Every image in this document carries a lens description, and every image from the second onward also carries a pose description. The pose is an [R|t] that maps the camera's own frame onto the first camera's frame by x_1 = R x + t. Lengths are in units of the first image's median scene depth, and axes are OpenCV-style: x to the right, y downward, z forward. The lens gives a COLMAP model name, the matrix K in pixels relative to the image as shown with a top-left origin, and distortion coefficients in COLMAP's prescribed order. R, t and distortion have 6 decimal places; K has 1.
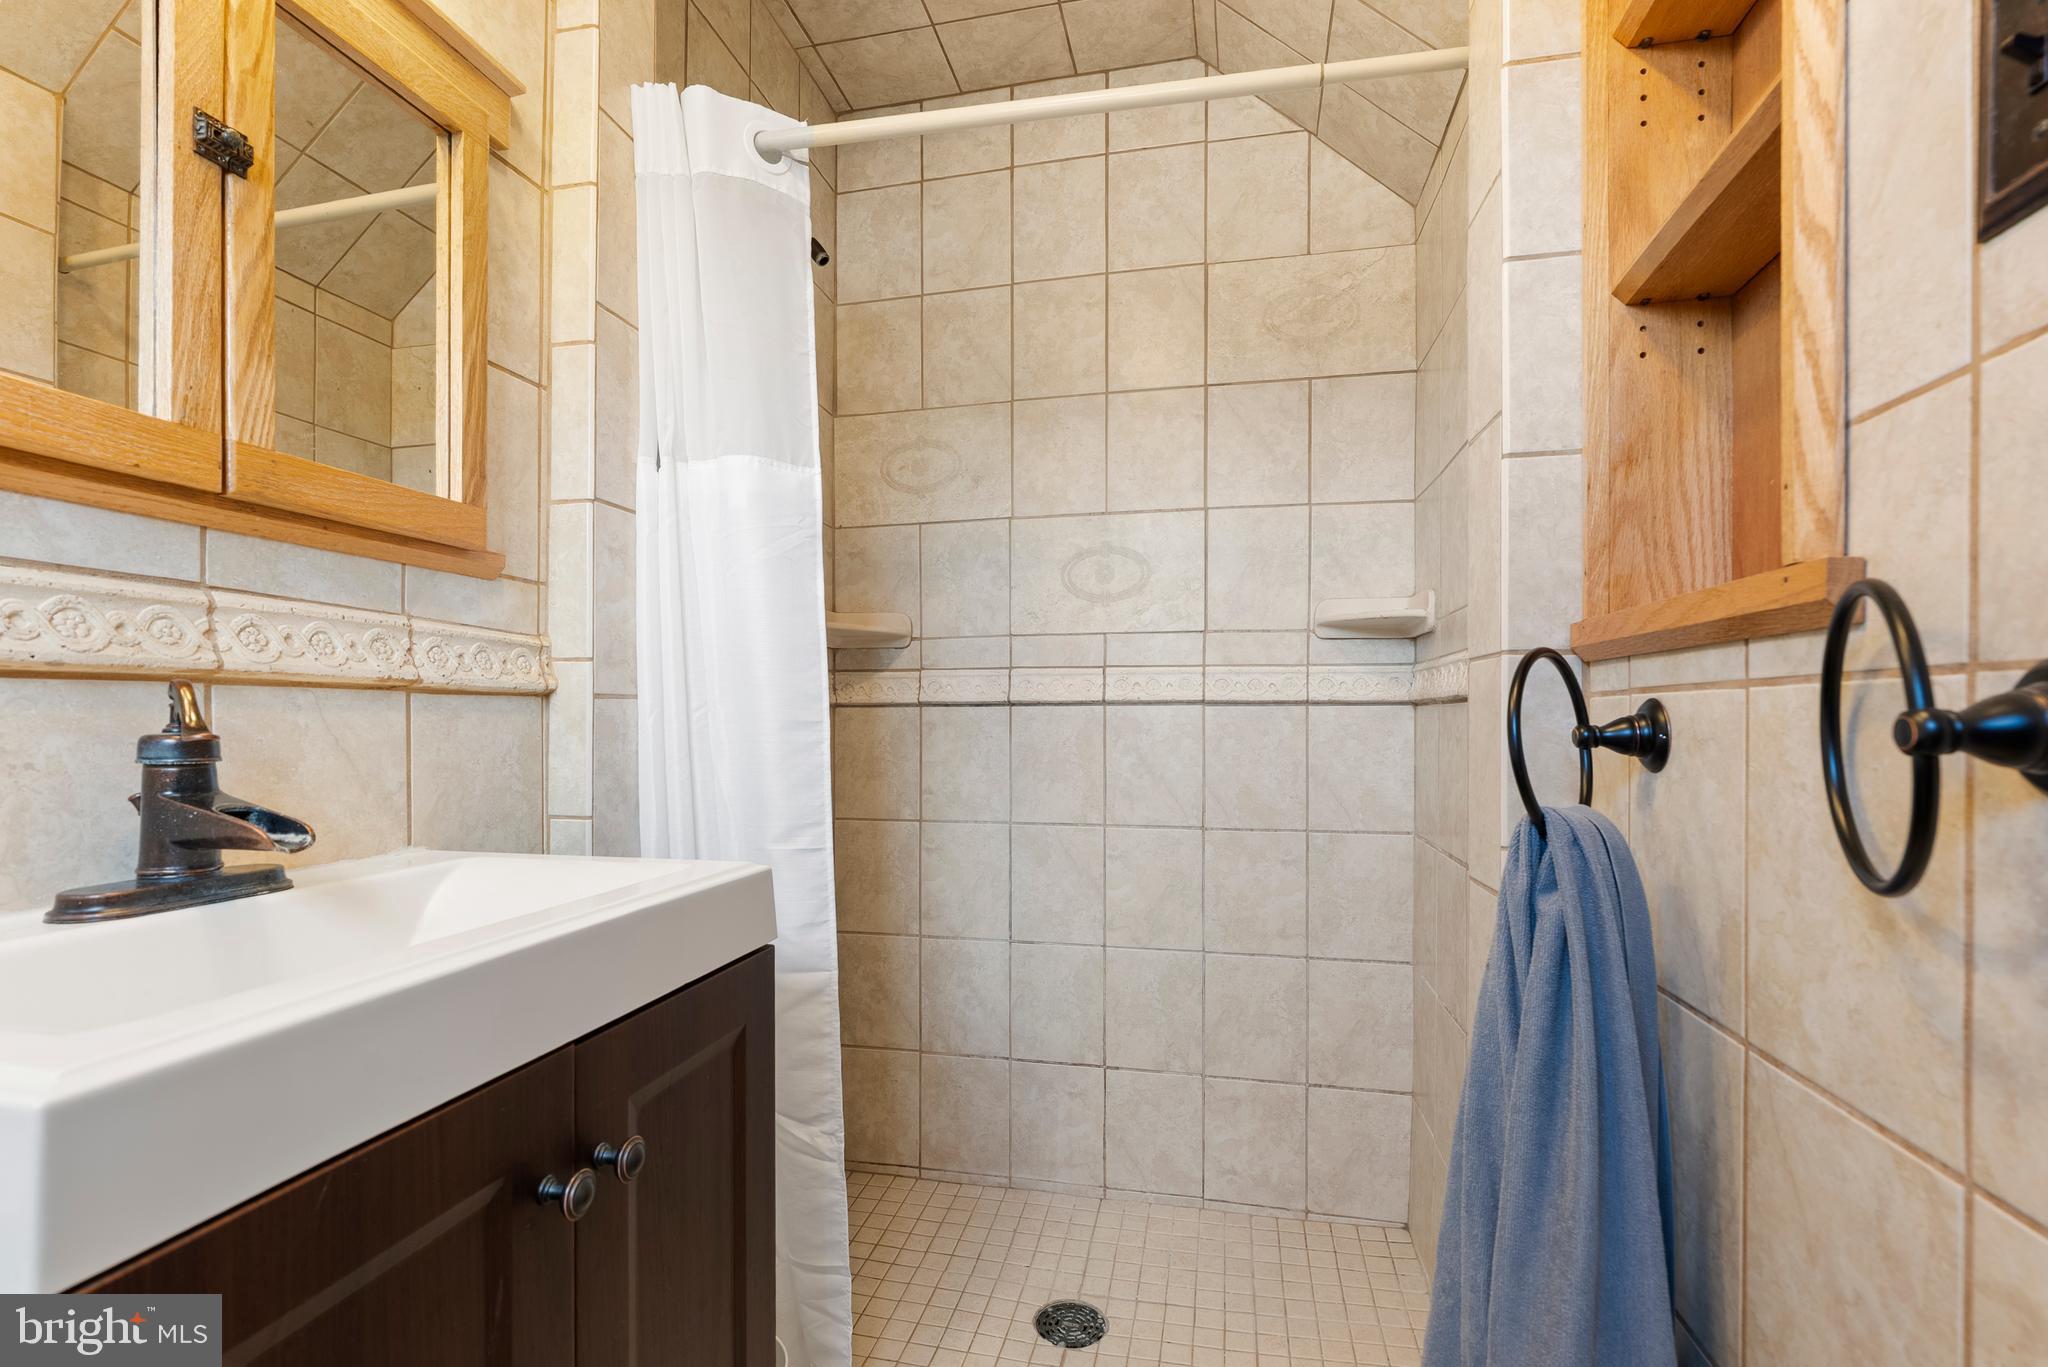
lens RADIAL K [[940.8, 0, 1016.4], [0, 940.8, 711.3], [0, 0, 1]] dist [-0.001552, 0.000883]
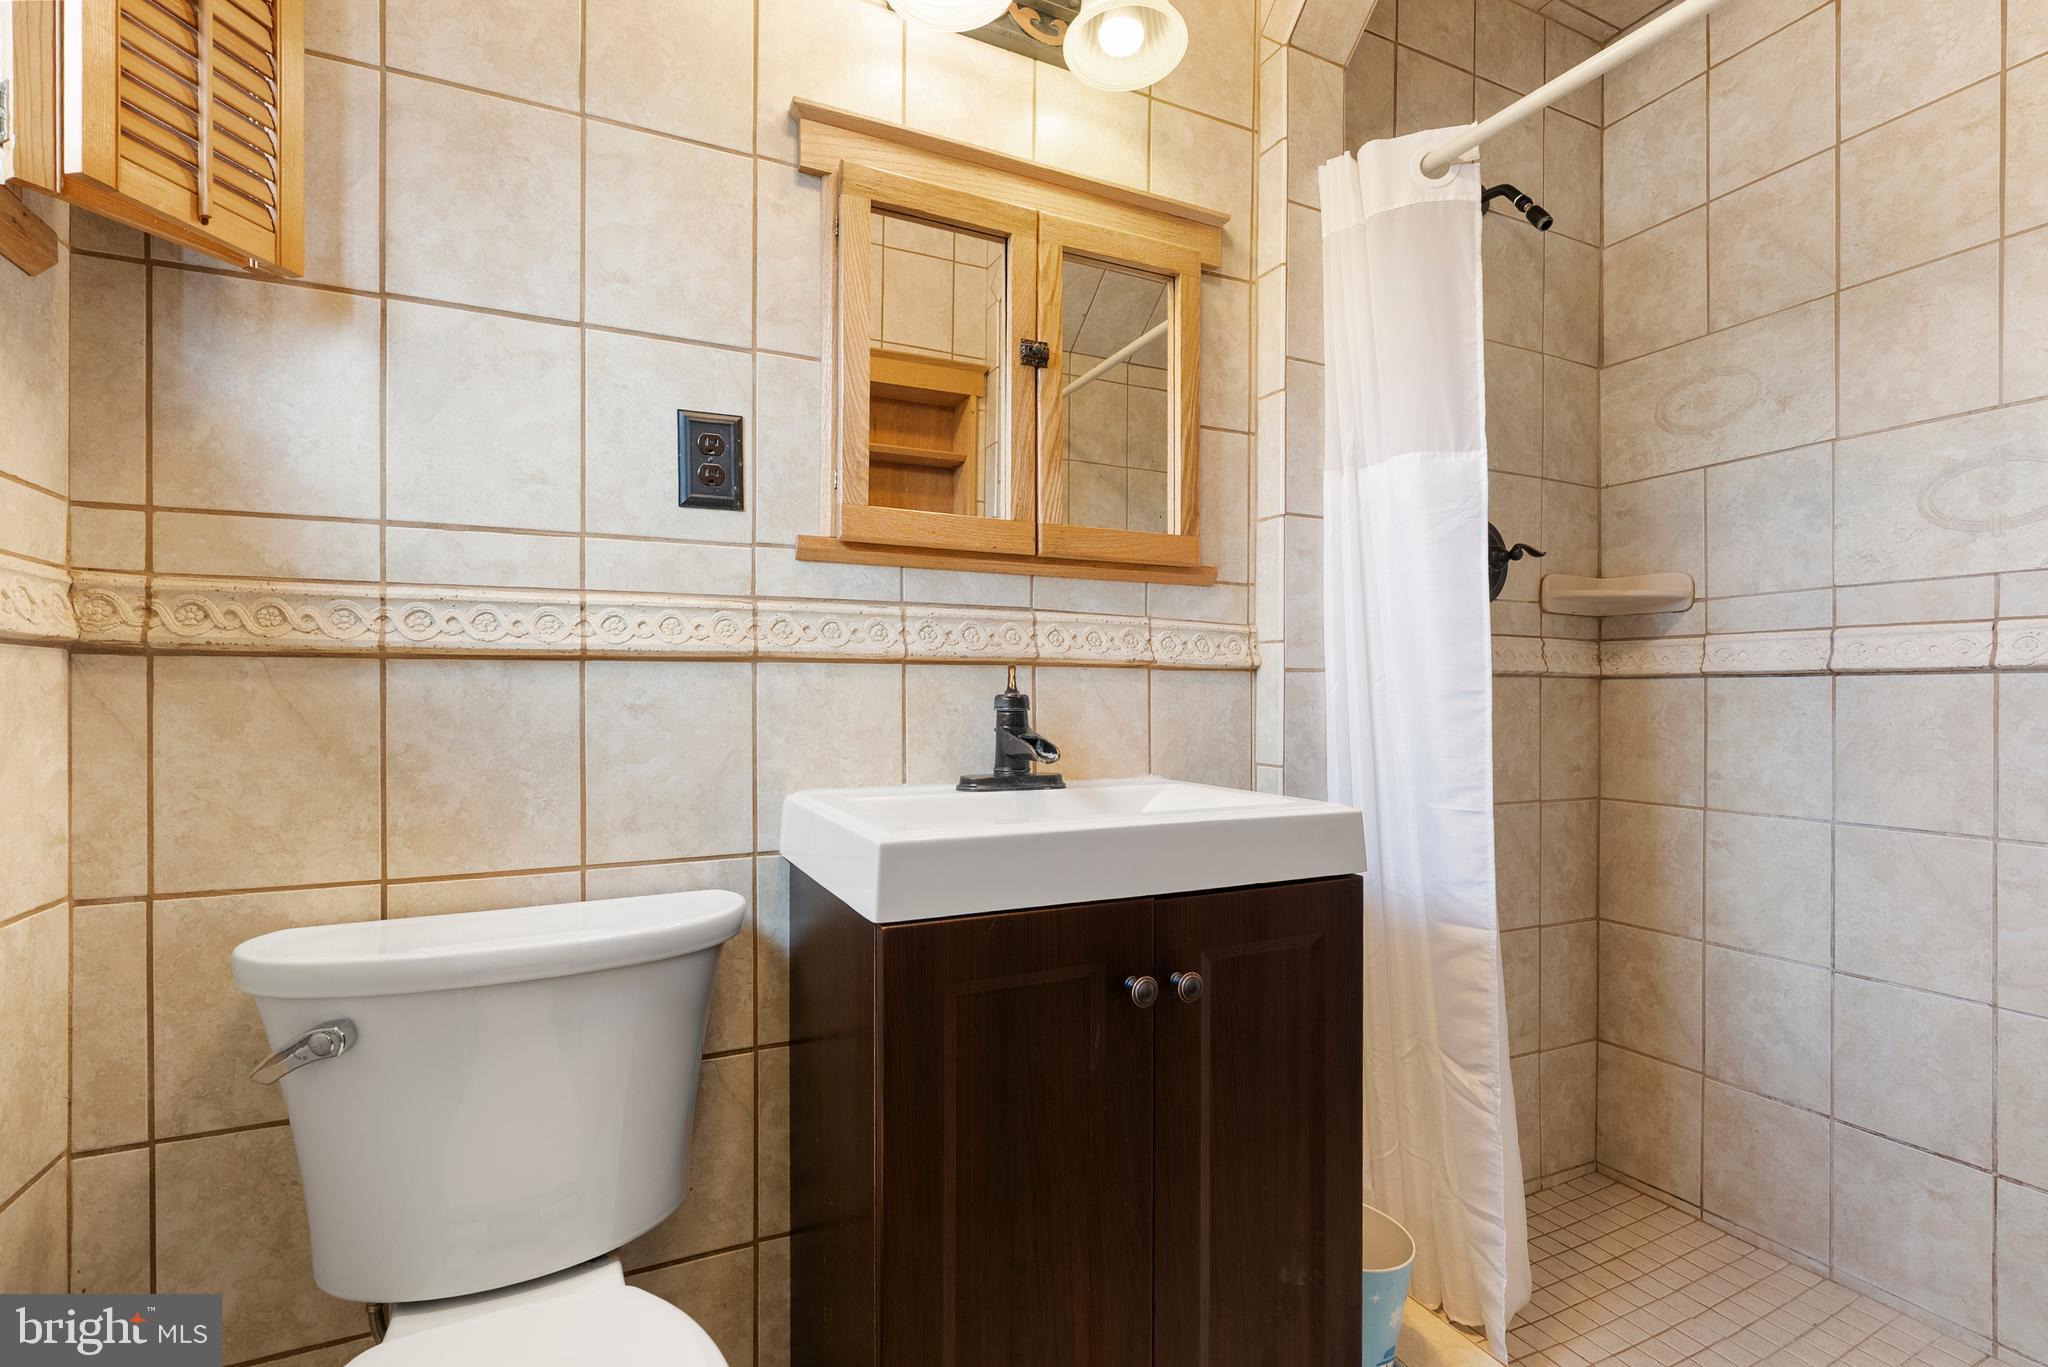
lens RADIAL K [[934.2, 0, 1024.0], [0, 934.2, 683.5], [0, 0, 1]] dist [0.012262, 0.000559]
pose [[0.629954, -0.005142, -0.776615, 0.288395], [0.001028, 0.999983, -0.005786, 0.007975], [0.776631, 0.002847, 0.629949, -0.057877]]
